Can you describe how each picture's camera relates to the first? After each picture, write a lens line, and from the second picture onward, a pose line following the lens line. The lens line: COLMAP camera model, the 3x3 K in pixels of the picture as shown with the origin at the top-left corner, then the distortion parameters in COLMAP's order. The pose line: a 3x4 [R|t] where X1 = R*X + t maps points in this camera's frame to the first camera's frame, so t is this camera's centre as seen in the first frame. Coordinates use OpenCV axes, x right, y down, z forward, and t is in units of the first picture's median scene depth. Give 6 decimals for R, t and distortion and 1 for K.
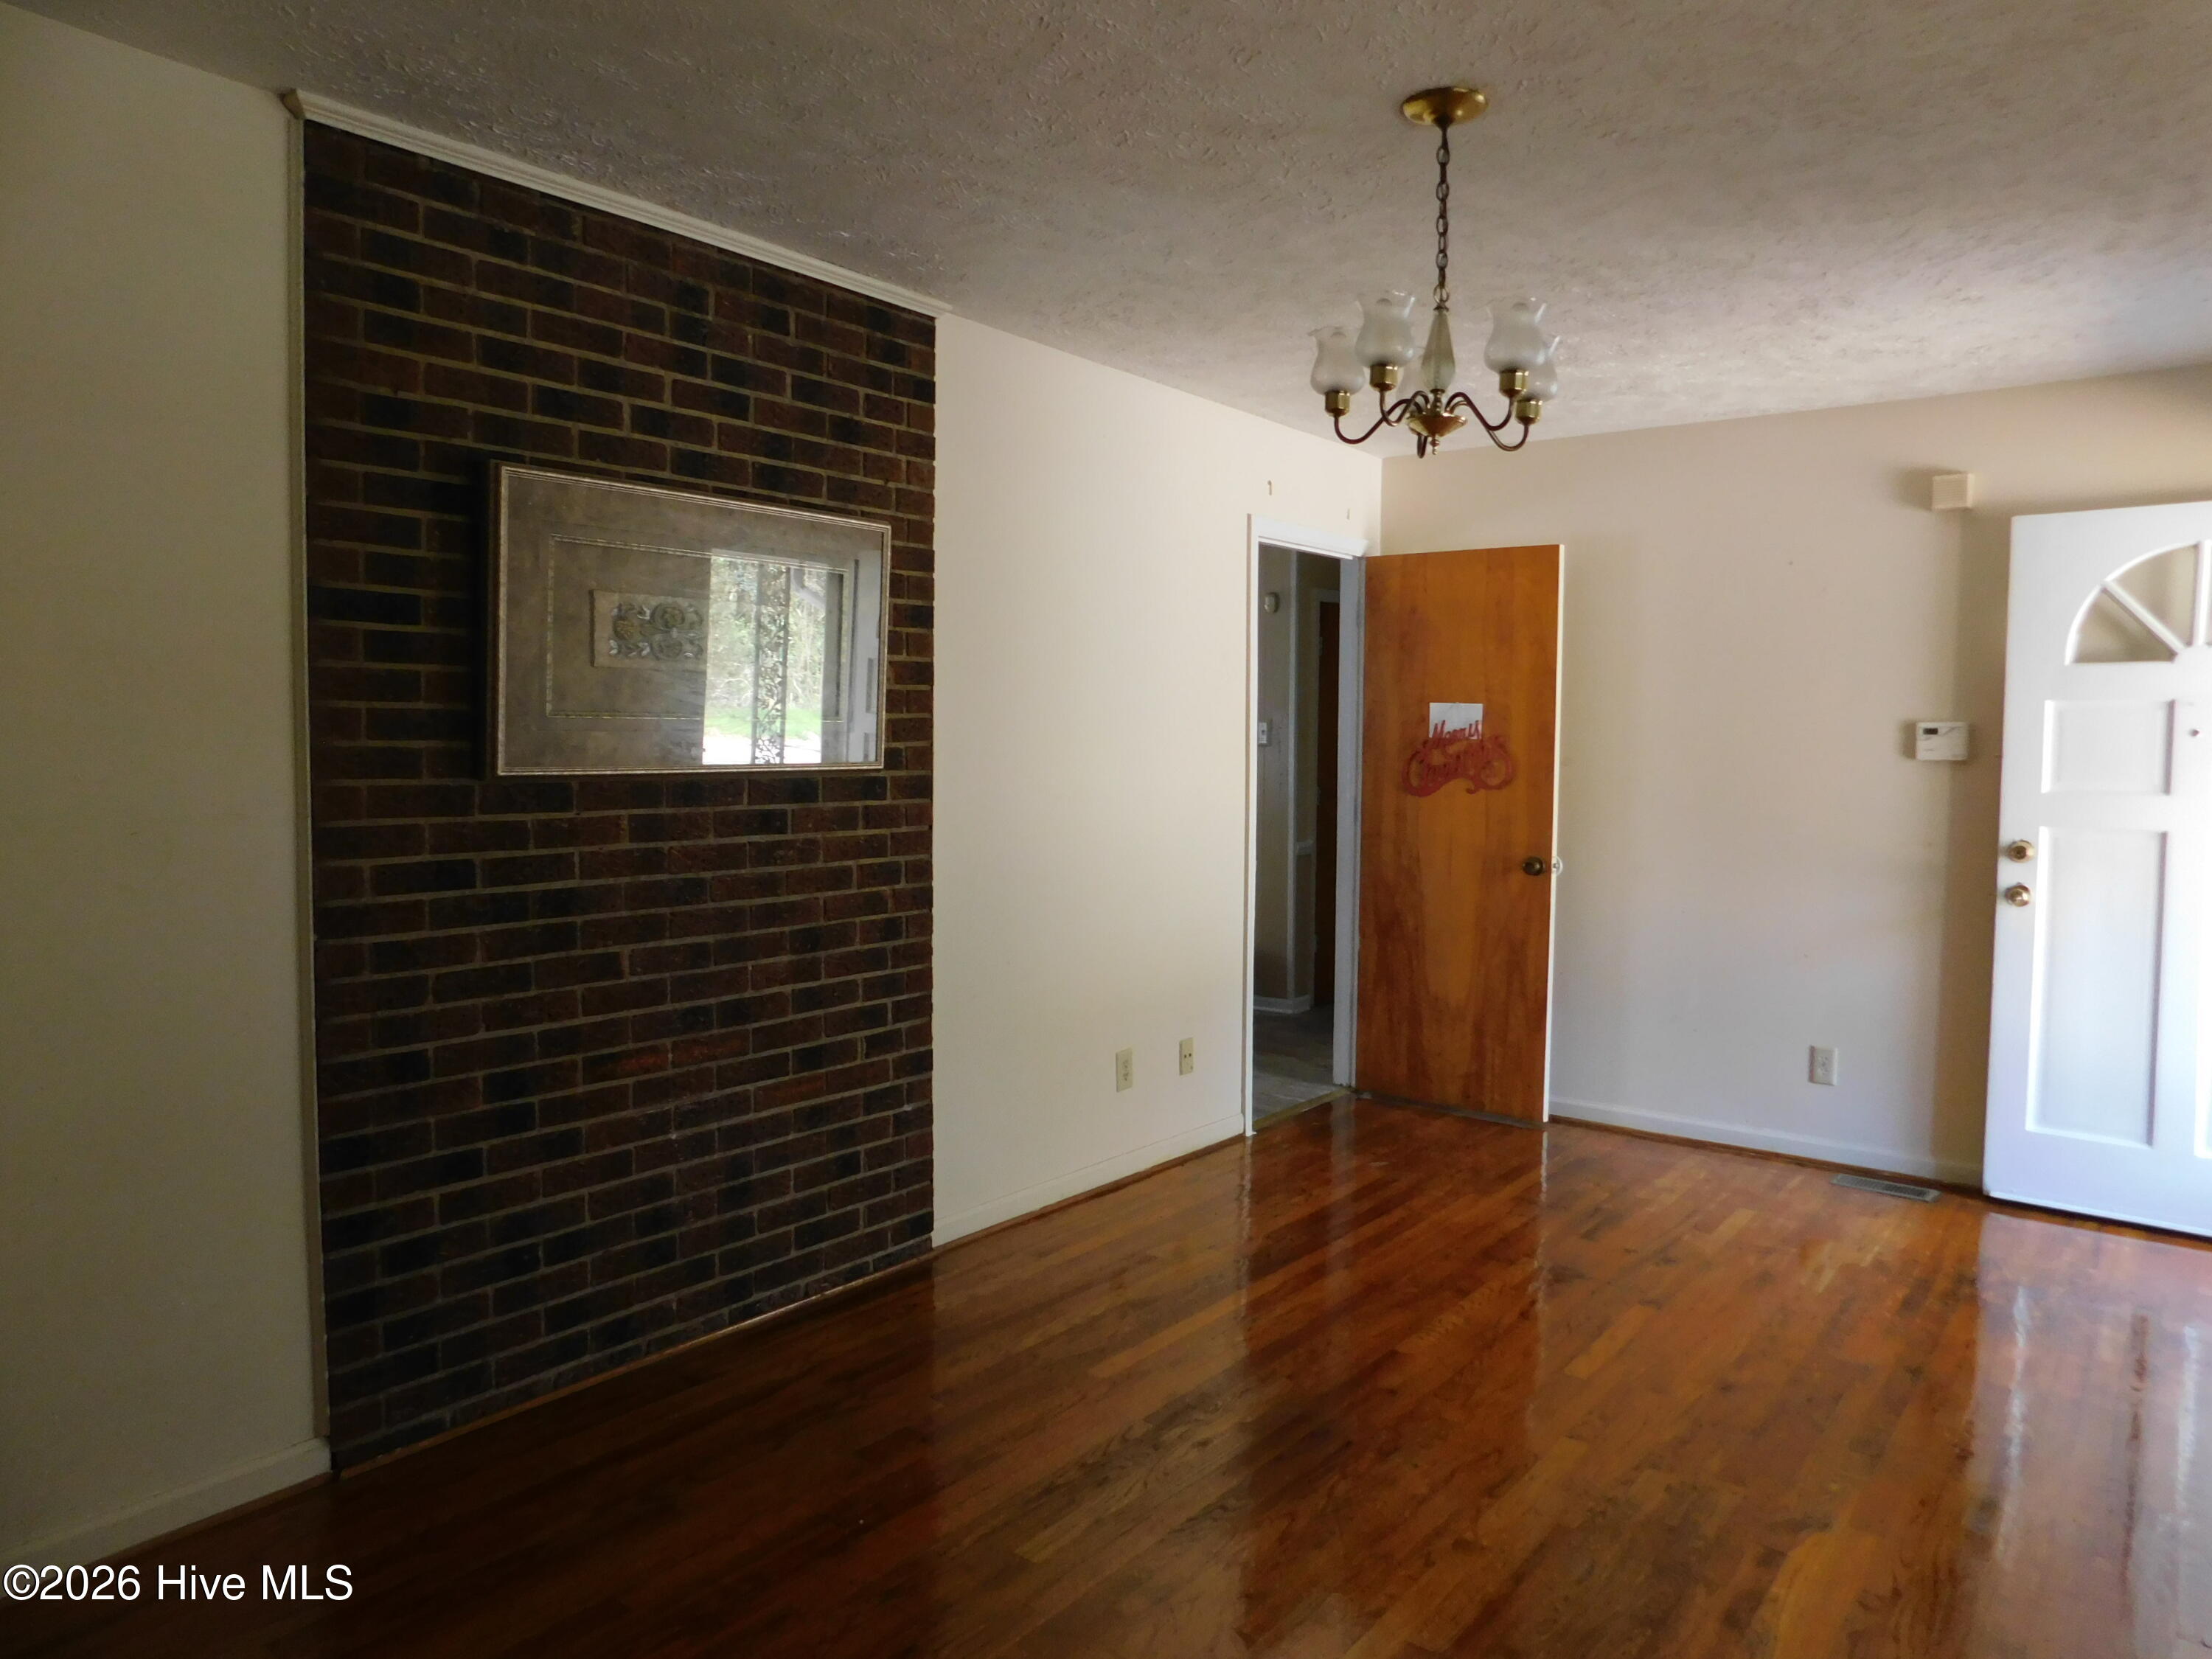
lens RADIAL K [[1468.3, 0, 1113.2], [0, 1468.3, 830.7], [0, 0, 1]] dist [-0.076383, 0.060445]
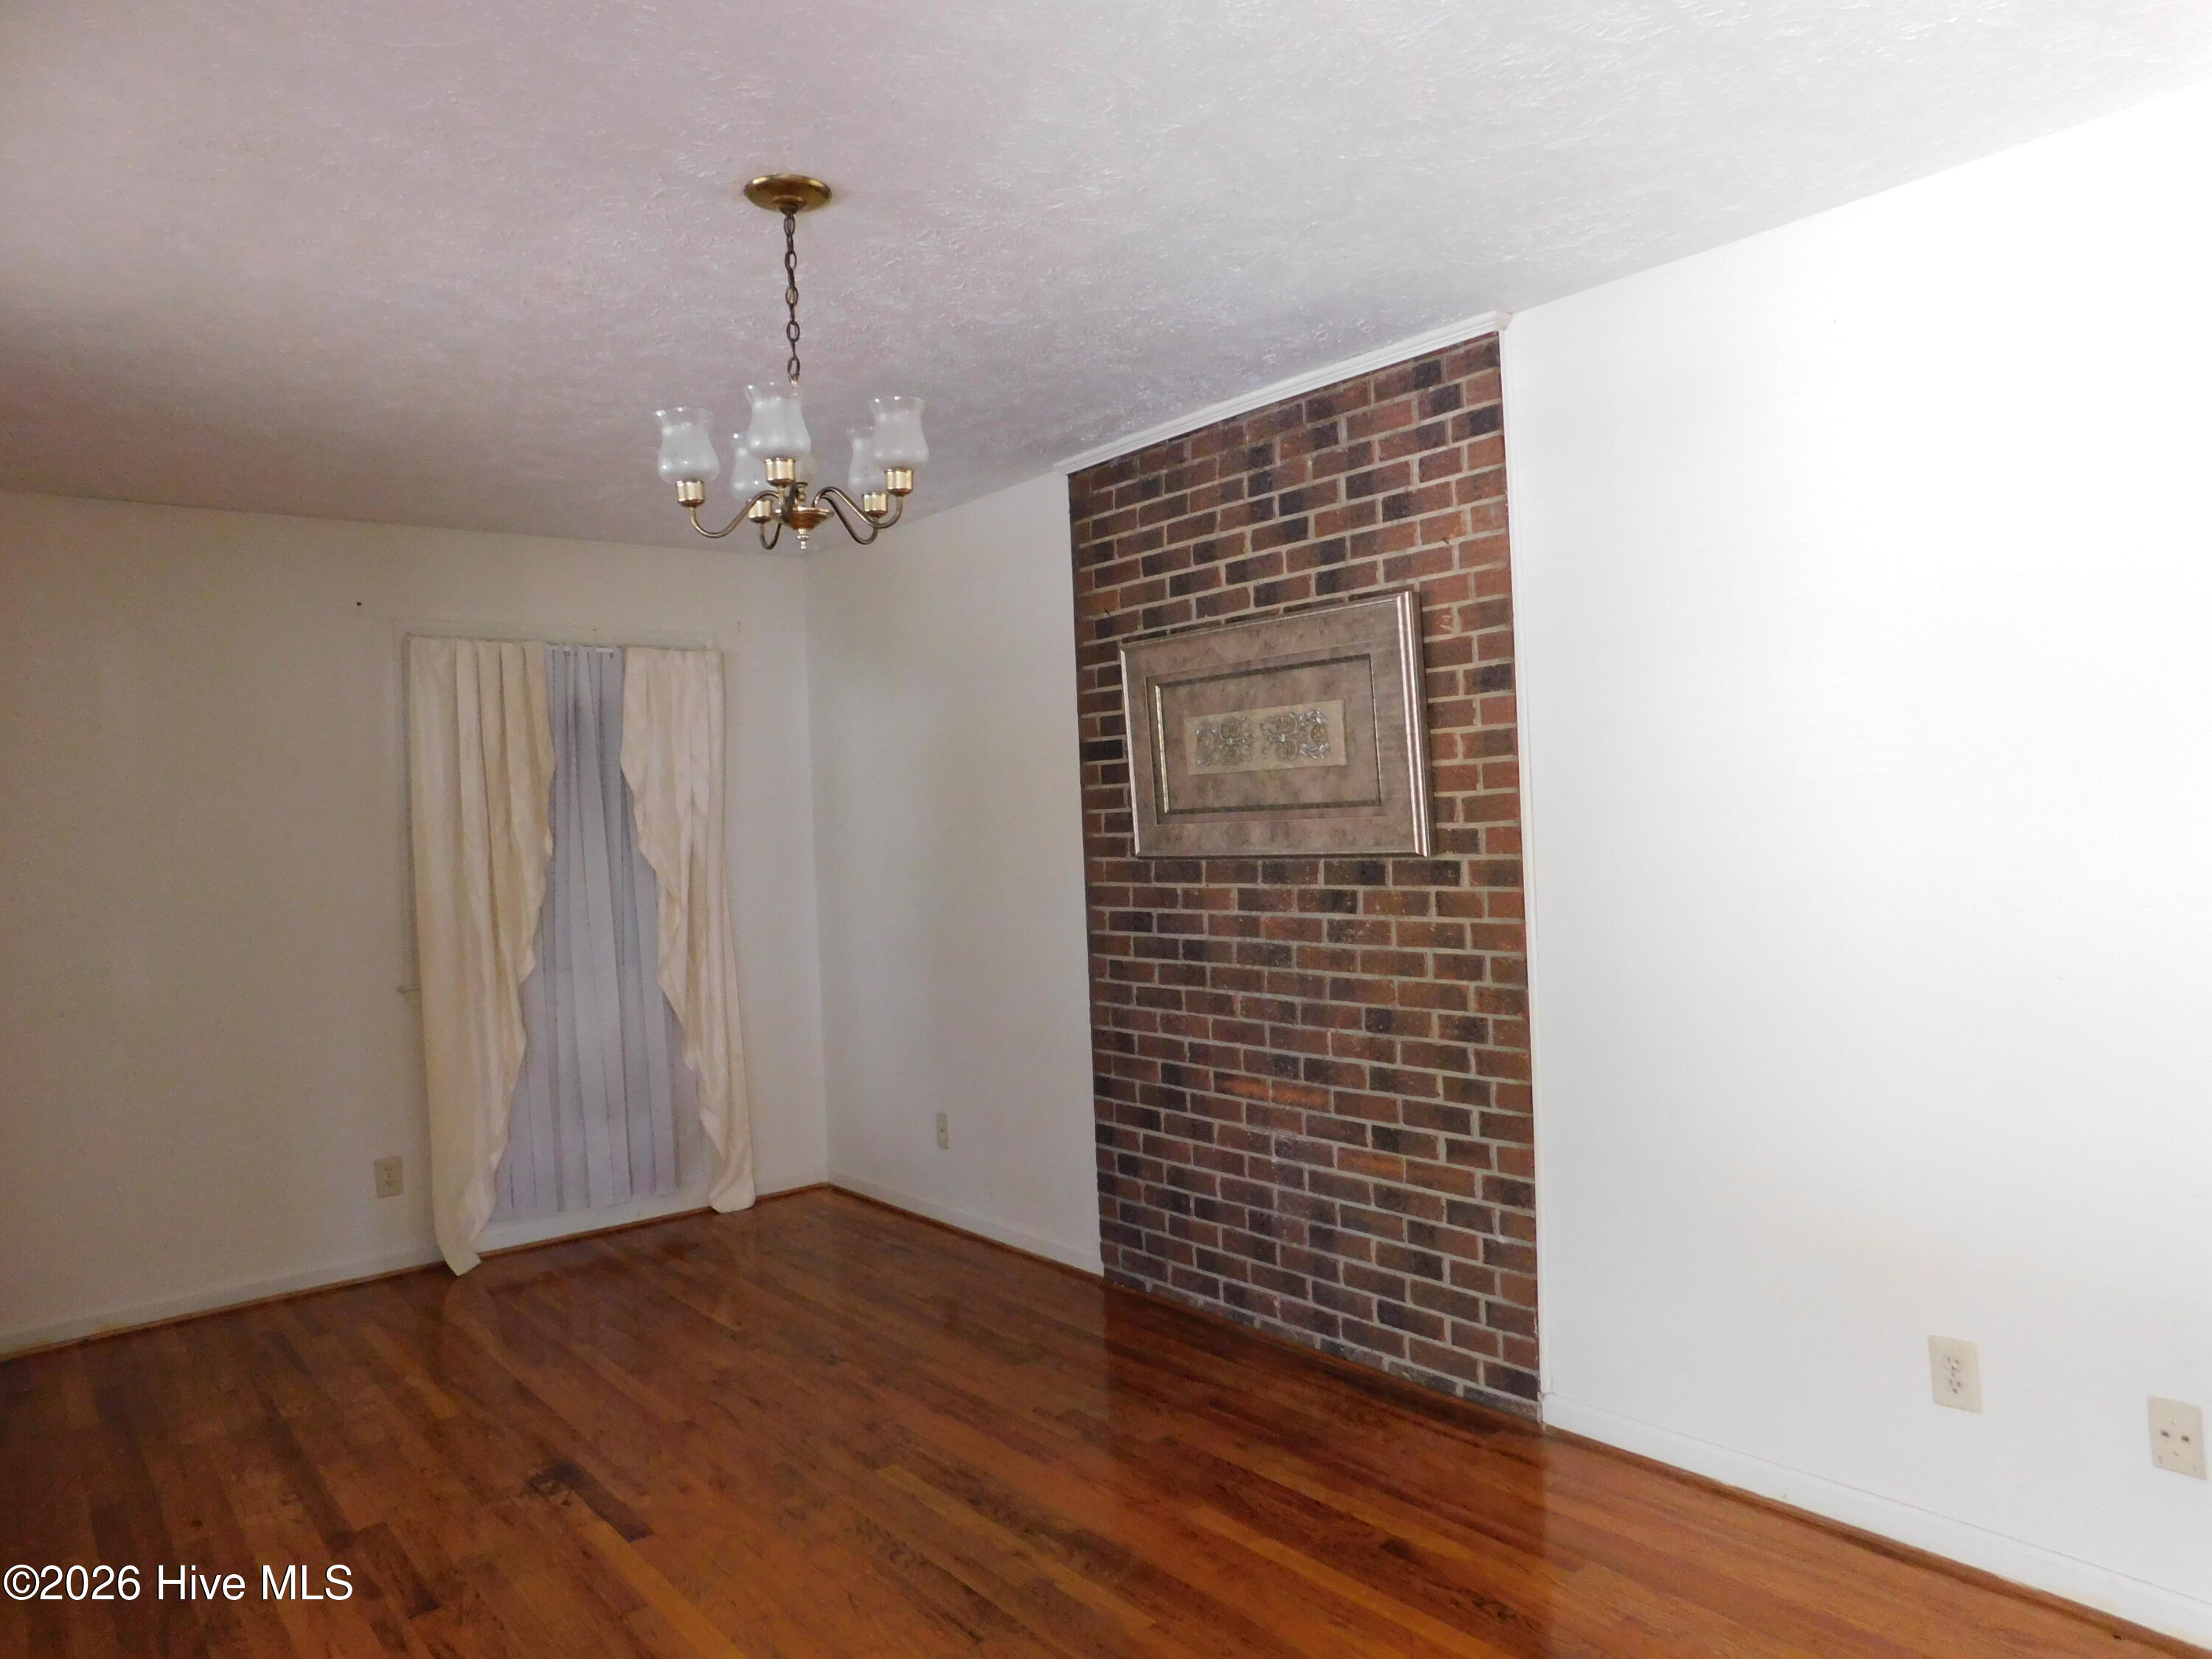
lens RADIAL K [[1468.3, 0, 1113.2], [0, 1468.3, 830.7], [0, 0, 1]] dist [-0.076383, 0.060445]
pose [[-0.216323, 0.006916, -0.976297, 0.844694], [-0.022979, 0.999662, 0.012173, -0.066746], [0.976051, 0.025067, -0.216091, 1.064814]]
